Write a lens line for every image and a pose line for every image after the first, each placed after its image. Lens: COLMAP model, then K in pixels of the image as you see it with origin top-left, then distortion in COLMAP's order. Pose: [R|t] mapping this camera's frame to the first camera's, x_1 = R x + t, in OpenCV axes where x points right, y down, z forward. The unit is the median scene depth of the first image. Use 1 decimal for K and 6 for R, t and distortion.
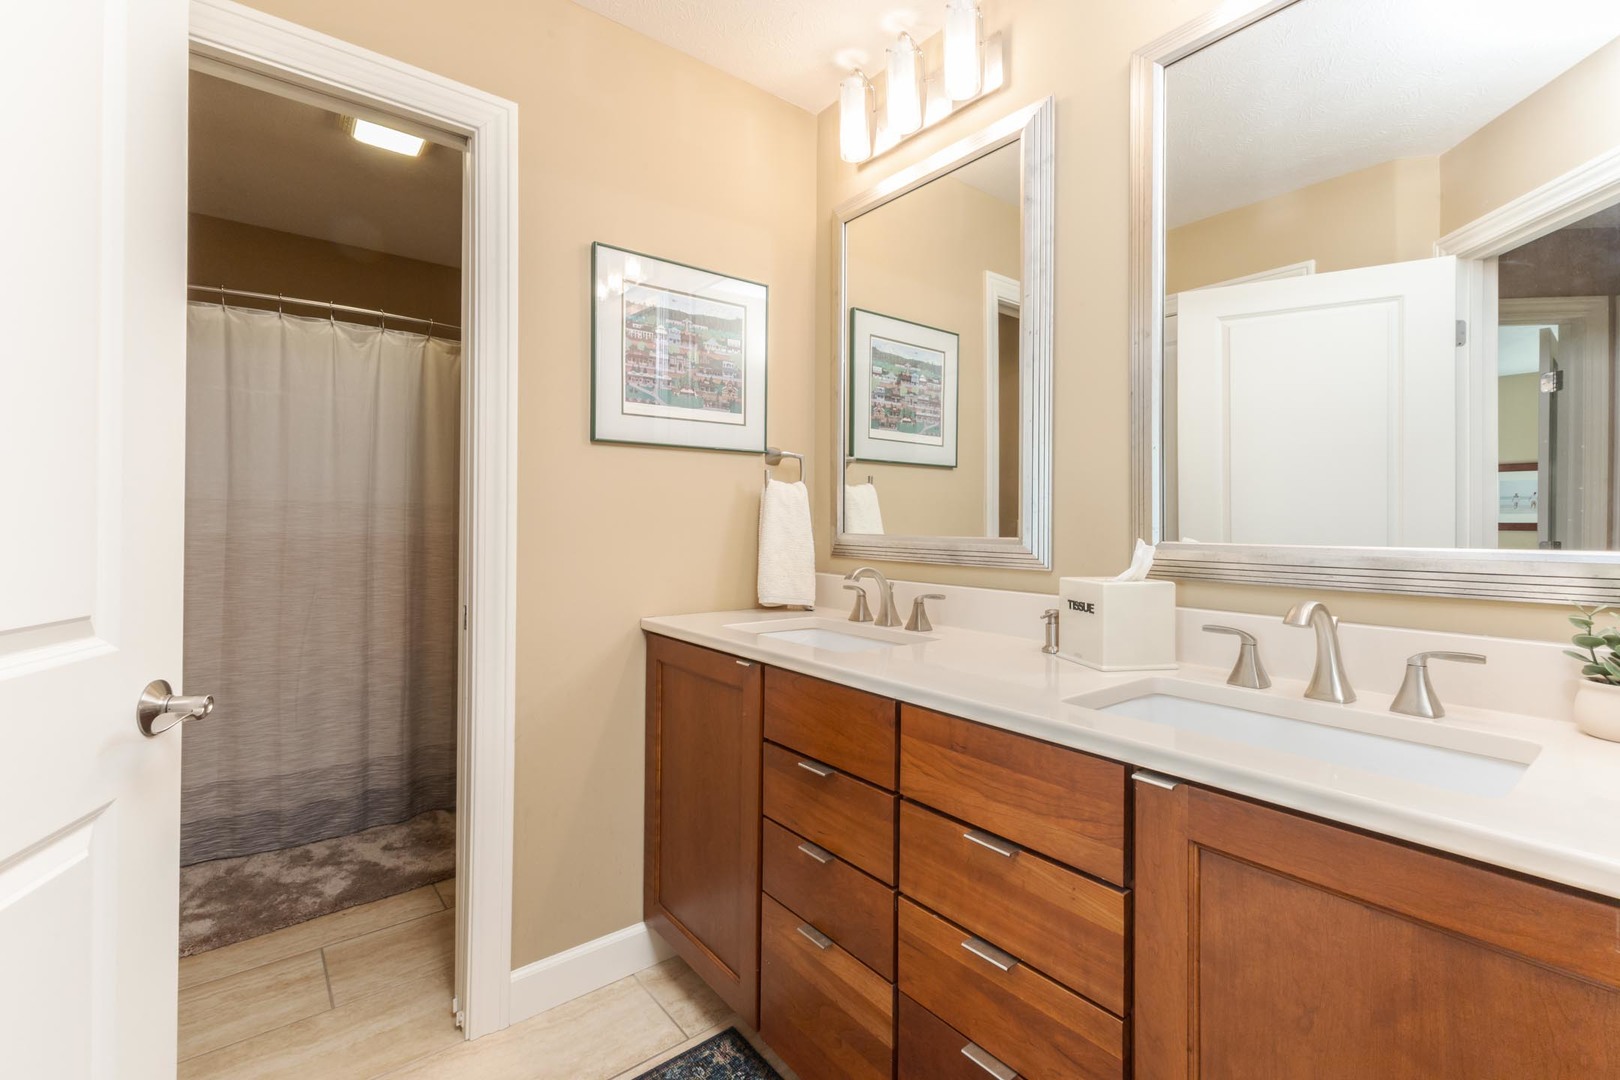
lens RADIAL K [[722.3, 0, 810.7], [0, 722.3, 532.7], [0, 0, 1]] dist [0.011421, -0.000947]
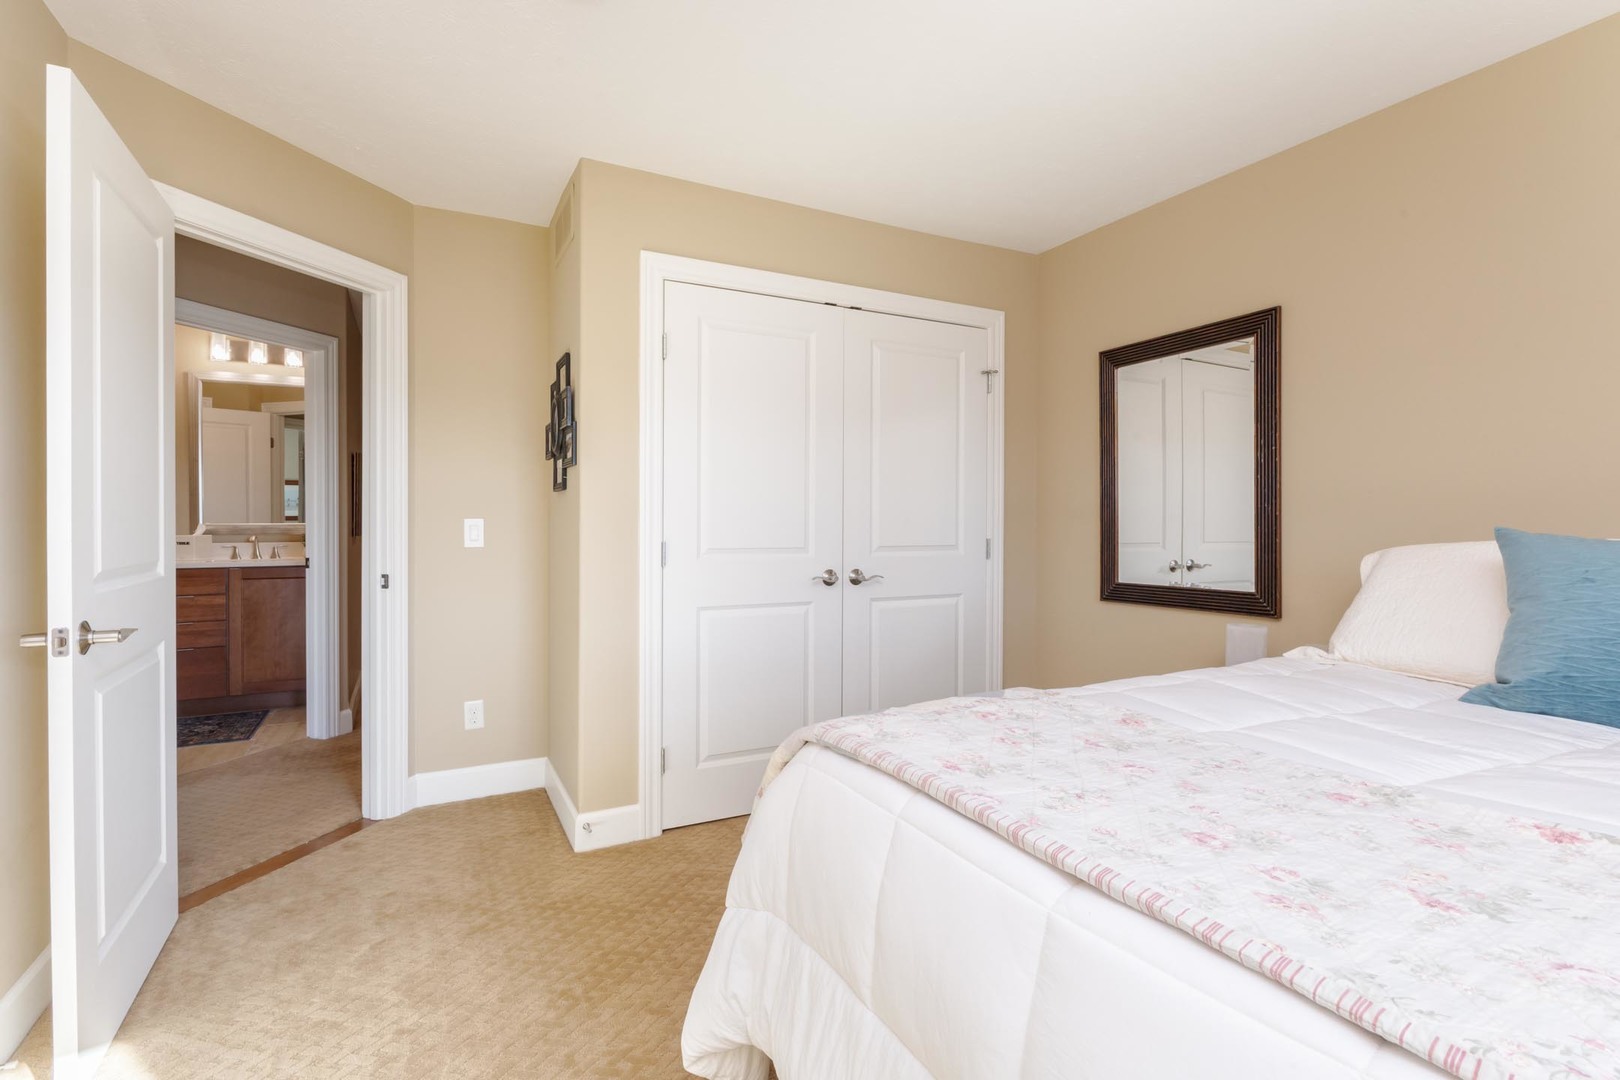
lens RADIAL K [[802.7, 0, 809.6], [0, 802.7, 529.4], [0, 0, 1]] dist [0.003110, 0.000743]
pose [[0.223033, -0.019641, 0.974613, -2.738892], [-0.003122, 0.999777, 0.020863, -0.054522], [-0.974806, -0.007696, 0.222922, -2.793938]]
